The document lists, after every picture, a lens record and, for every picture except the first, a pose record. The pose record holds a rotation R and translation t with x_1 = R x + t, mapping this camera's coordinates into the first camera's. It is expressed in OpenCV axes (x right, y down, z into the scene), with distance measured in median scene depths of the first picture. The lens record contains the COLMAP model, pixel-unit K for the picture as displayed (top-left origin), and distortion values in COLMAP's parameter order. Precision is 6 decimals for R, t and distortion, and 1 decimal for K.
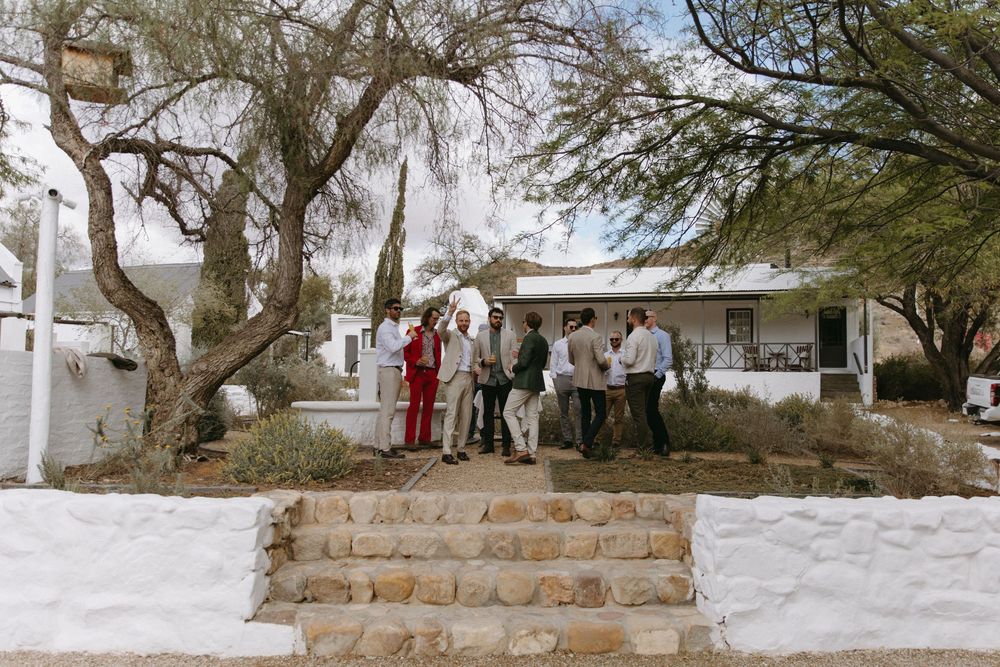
lens RADIAL K [[778.2, 0, 506.5], [0, 778.2, 335.4], [0, 0, 1]] dist [0.001348, 0.015951]
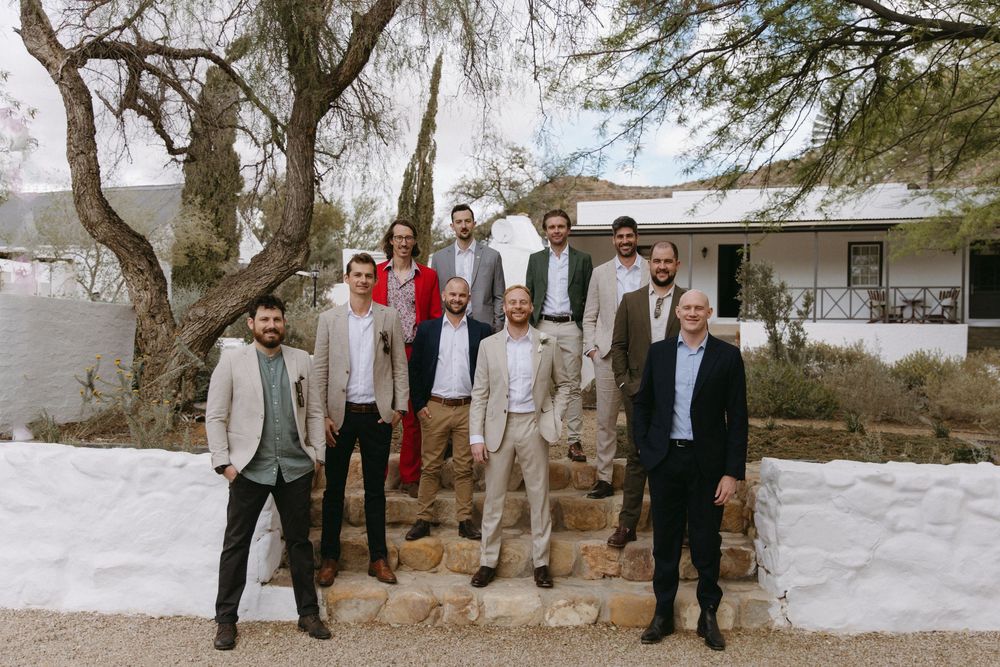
lens RADIAL K [[1025.0, 0, 497.5], [0, 1025.0, 333.8], [0, 0, 1]] dist [0.029664, 0.000000]
pose [[0.997467, 0.005992, -0.070881, 0.017643], [-0.002034, 0.998441, 0.055774, -0.000114], [0.071104, -0.055489, 0.995924, -0.107497]]
